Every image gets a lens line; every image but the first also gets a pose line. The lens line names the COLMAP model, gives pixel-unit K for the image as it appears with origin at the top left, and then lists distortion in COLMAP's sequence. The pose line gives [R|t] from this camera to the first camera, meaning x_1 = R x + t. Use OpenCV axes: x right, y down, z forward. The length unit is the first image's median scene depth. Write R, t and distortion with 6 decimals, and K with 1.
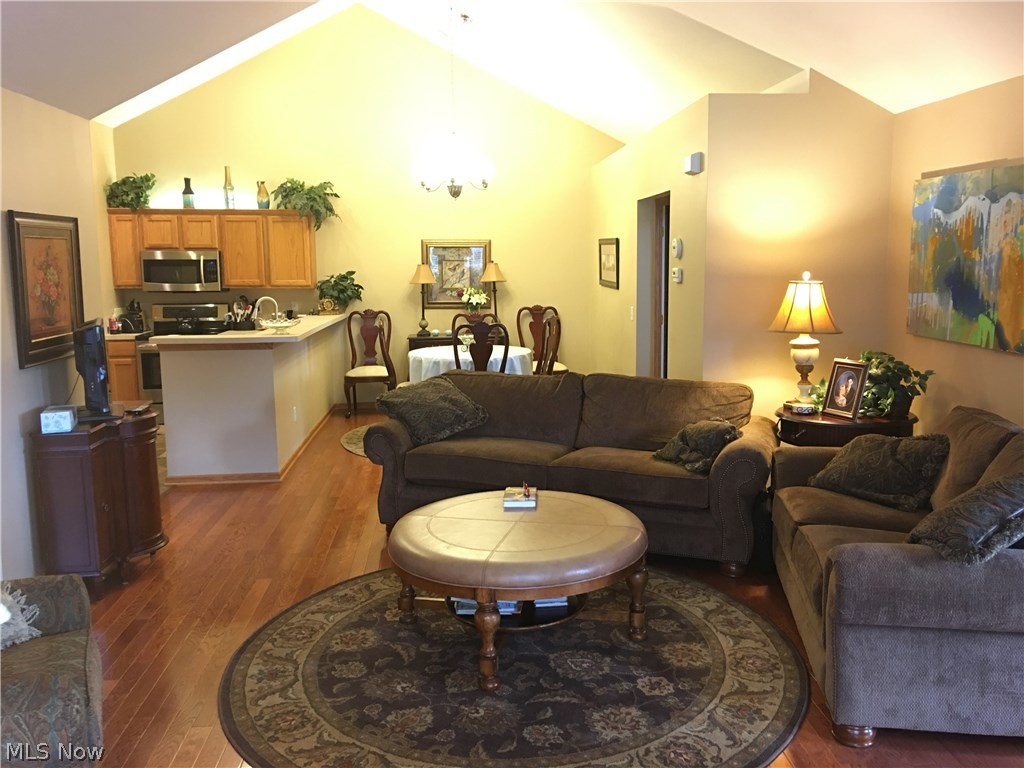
lens RADIAL K [[857.5, 0, 513.3], [0, 857.5, 368.8], [0, 0, 1]] dist [0.130984, -0.197824]
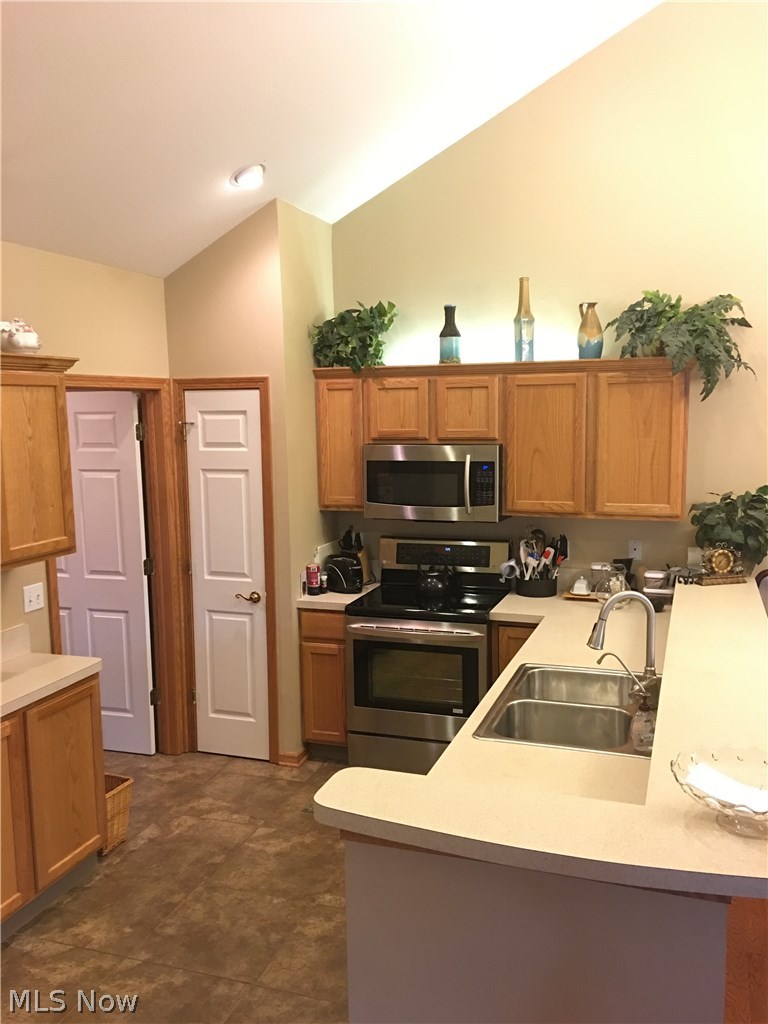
lens RADIAL K [[857.5, 0, 384.0], [0, 857.5, 512.0], [0, 0, 1]] dist [0.130984, -0.197824]
pose [[0.911711, 0.044118, -0.408457, -0.189463], [-0.044013, 0.998984, 0.009662, -0.096604], [0.408469, 0.009168, 0.912726, 0.503641]]
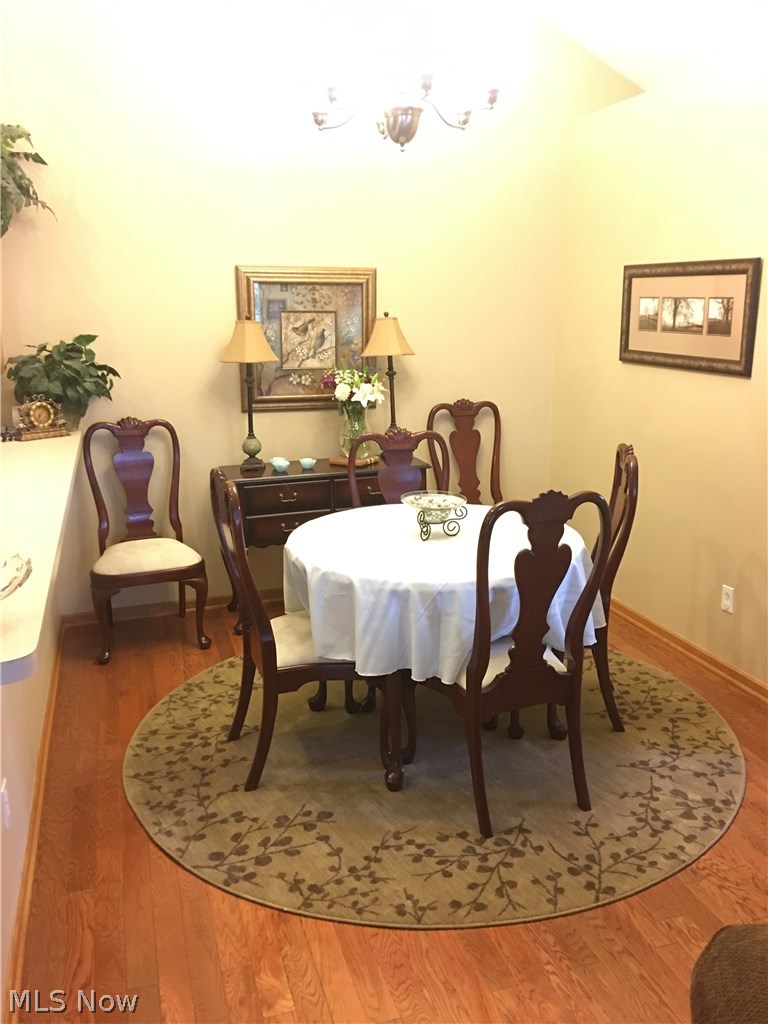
lens RADIAL K [[857.5, 0, 384.0], [0, 857.5, 512.0], [0, 0, 1]] dist [0.130984, -0.197824]
pose [[0.973929, -0.051357, 0.220964, -0.145217], [0.027529, 0.993595, 0.109596, -0.068646], [-0.225178, -0.100656, 0.969104, 0.528732]]
